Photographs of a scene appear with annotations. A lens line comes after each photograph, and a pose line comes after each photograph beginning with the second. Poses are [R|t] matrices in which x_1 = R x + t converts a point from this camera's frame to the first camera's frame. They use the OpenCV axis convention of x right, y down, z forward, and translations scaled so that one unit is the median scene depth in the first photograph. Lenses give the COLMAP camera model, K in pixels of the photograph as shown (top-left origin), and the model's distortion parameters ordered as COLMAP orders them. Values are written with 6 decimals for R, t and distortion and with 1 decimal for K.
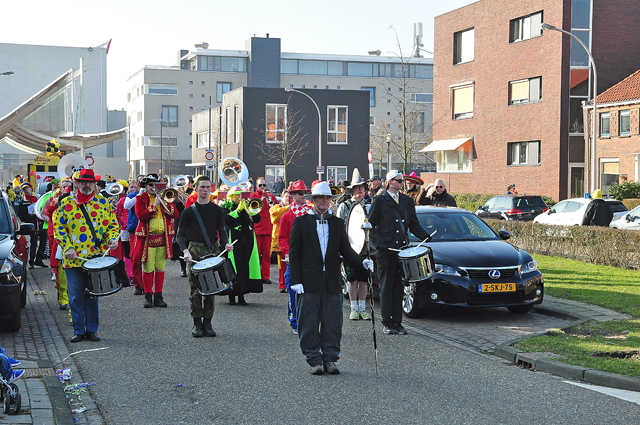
lens RADIAL K [[1249.5, 0, 304.8], [0, 1249.5, 219.0], [0, 0, 1]] dist [0.167729, 0.000000]
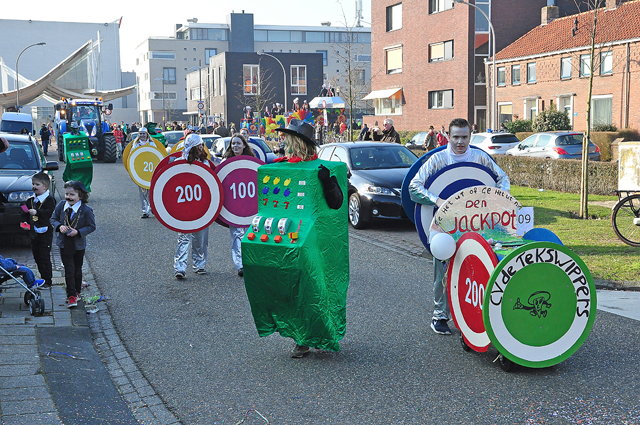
lens RADIAL K [[899.6, 0, 313.7], [0, 899.6, 228.8], [0, 0, 1]] dist [0.069379, 0.000000]
pose [[0.999058, -0.024139, 0.036055, 0.004280], [0.021012, 0.996185, 0.084703, -0.000215], [-0.037962, -0.083866, 0.995754, 0.053326]]
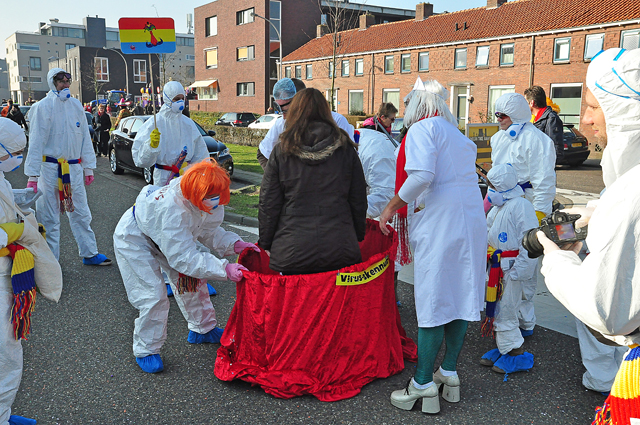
lens RADIAL K [[578.9, 0, 340.3], [0, 578.9, 212.1], [0, 0, 1]] dist [0.006376, 0.000000]
pose [[0.964477, -0.036459, 0.261639, 0.079974], [0.000215, 0.990538, 0.137238, 0.007724], [-0.264167, -0.132306, 0.955359, 0.150192]]
